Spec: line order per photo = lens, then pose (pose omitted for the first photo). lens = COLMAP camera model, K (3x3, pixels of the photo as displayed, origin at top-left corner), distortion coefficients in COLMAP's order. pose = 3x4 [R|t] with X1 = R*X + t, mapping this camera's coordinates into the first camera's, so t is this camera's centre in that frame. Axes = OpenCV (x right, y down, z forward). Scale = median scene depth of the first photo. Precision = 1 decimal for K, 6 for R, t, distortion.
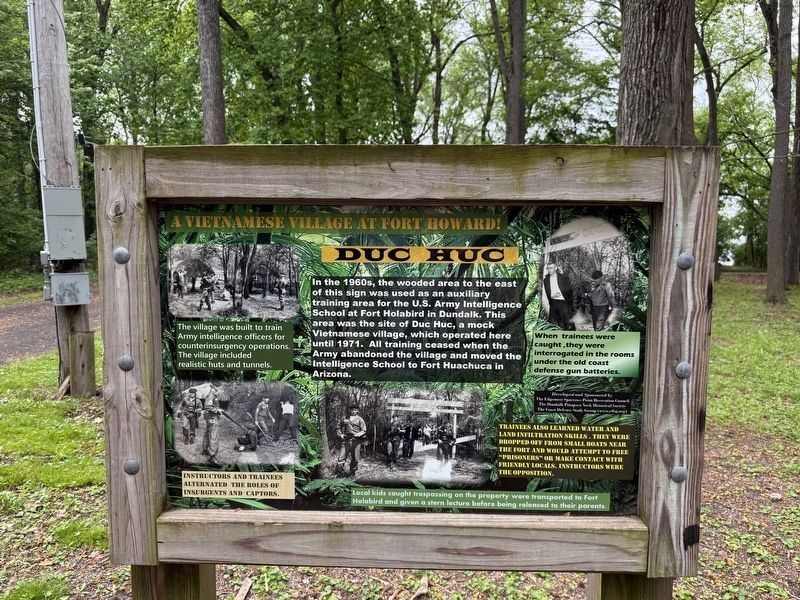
lens RADIAL K [[557.7, 0, 401.8], [0, 557.7, 305.5], [0, 0, 1]] dist [0.148091, -0.250577]
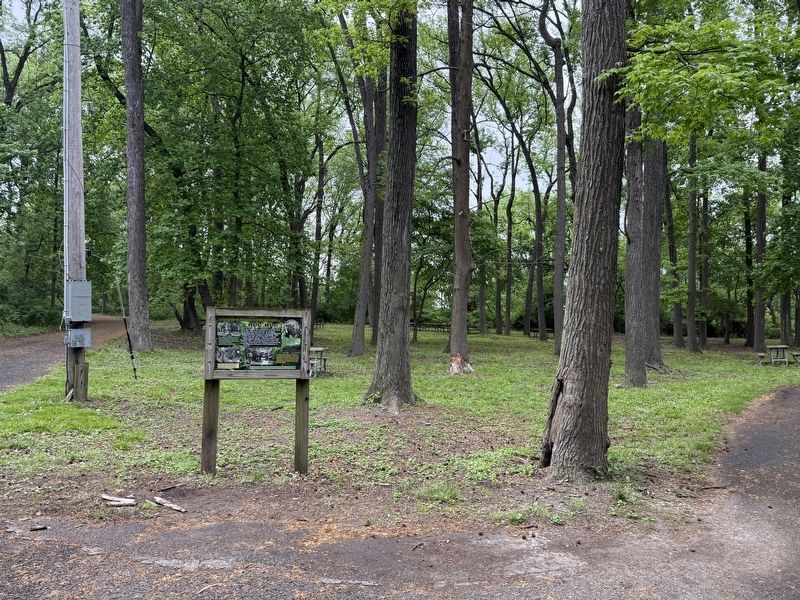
lens RADIAL K [[557.7, 0, 401.8], [0, 557.7, 305.5], [0, 0, 1]] dist [0.148091, -0.250577]
pose [[0.982212, 0.017165, 0.186991, 0.345013], [0.002727, 0.994404, -0.105606, 0.322645], [-0.187757, 0.104237, 0.976669, -4.904399]]
